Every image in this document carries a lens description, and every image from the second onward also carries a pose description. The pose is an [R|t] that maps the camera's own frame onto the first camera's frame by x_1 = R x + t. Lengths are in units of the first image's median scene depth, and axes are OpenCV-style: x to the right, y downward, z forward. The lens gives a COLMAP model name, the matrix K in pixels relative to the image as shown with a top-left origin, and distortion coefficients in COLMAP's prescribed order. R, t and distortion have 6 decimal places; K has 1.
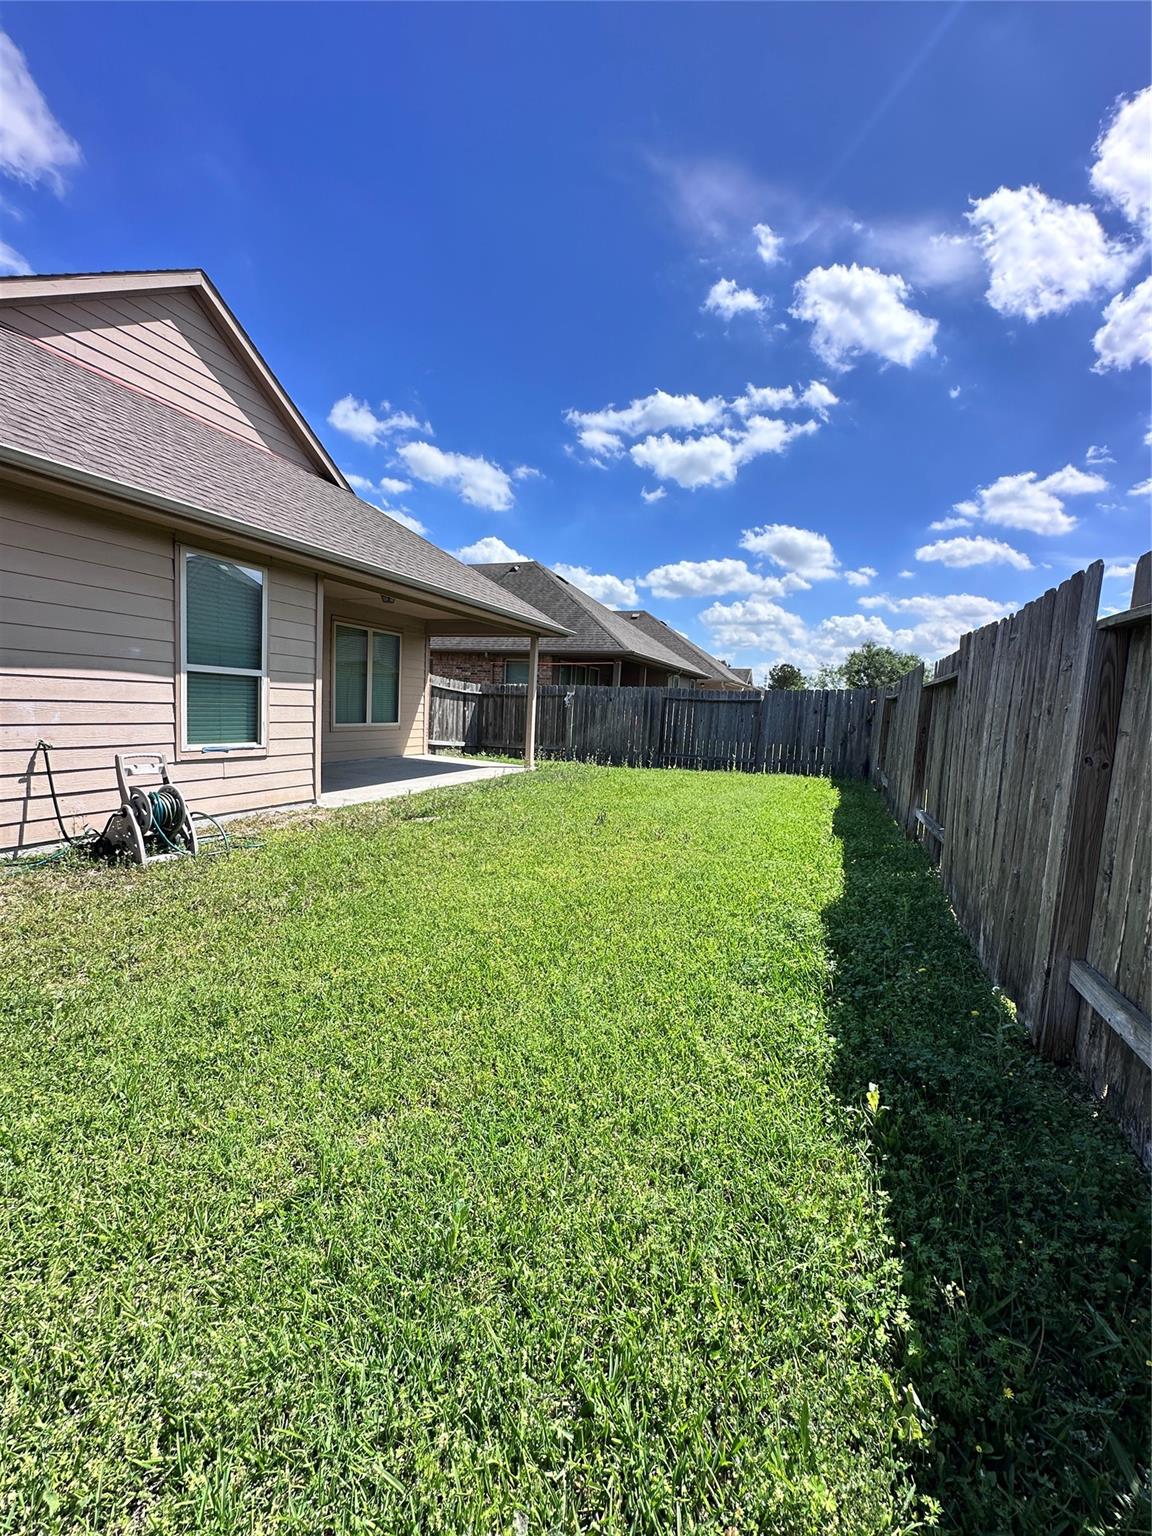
lens RADIAL K [[614.6, 0, 579.3], [0, 614.6, 765.1], [0, 0, 1]] dist [-0.000368, 0.002084]
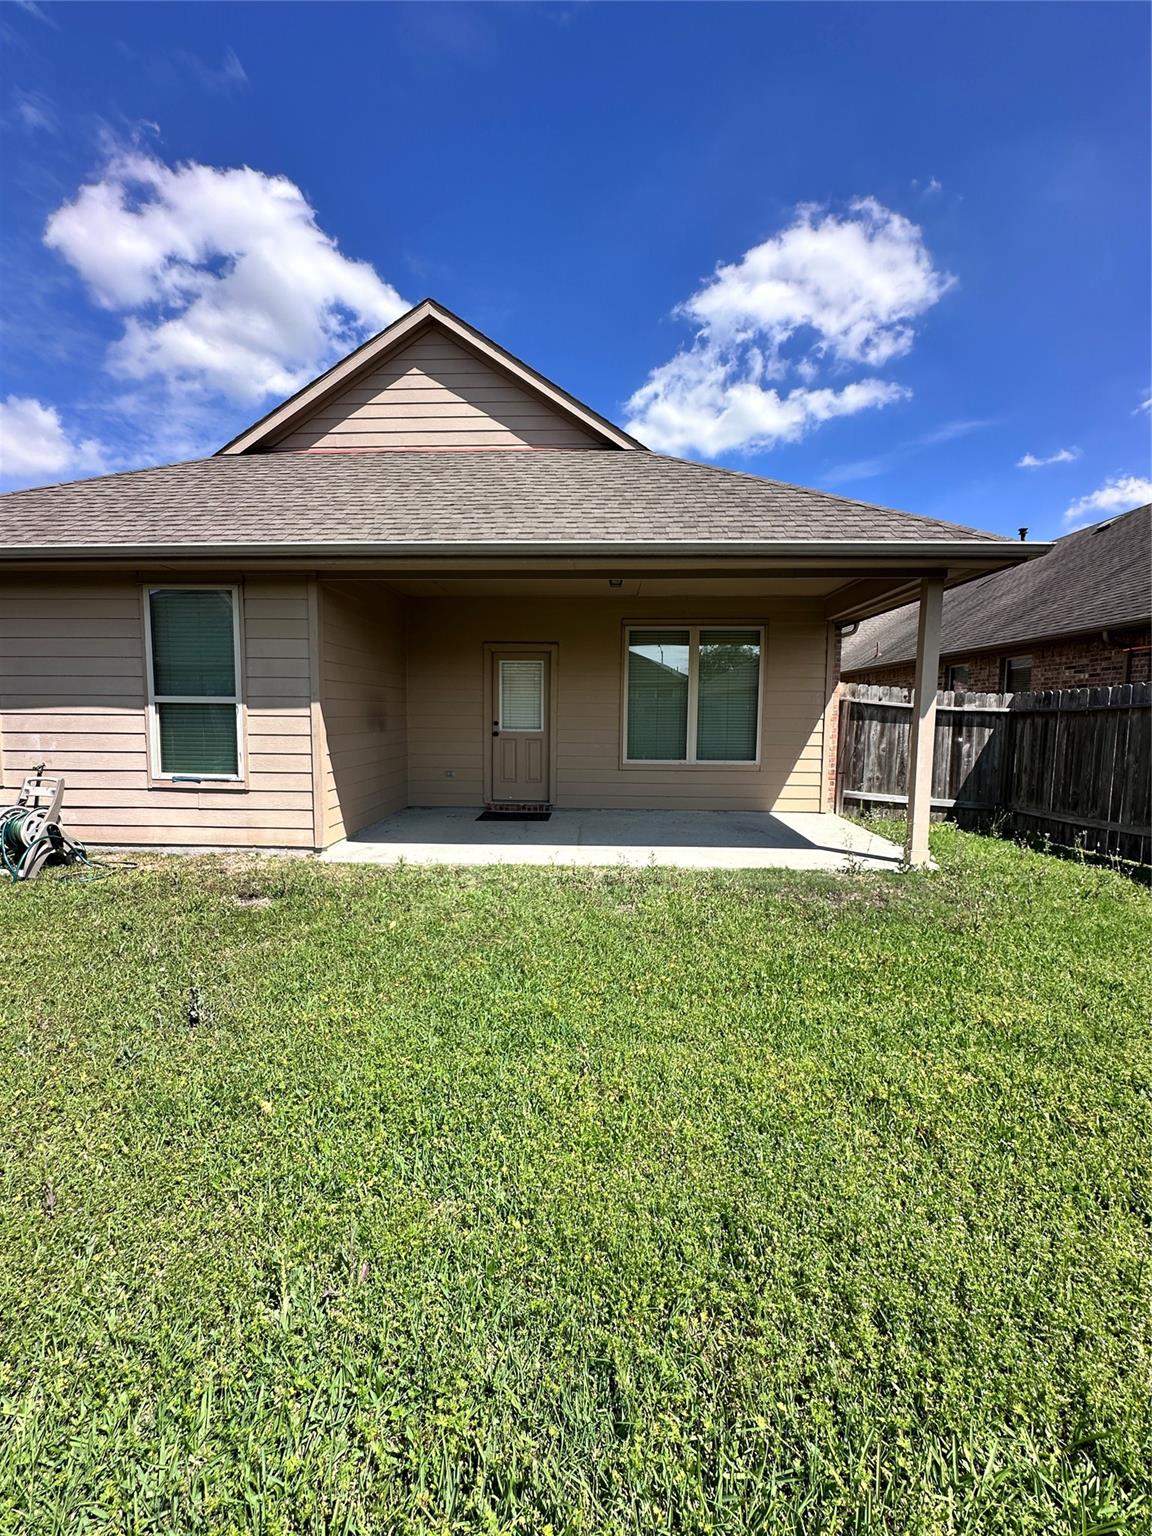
lens RADIAL K [[614.6, 0, 577.7], [0, 614.6, 767.2], [0, 0, 1]] dist [-0.000368, 0.002084]
pose [[0.339369, 0.034282, -0.940028, 0.437247], [-0.085292, 0.996341, 0.005544, -0.081559], [0.936778, 0.078296, 0.341052, 0.976186]]
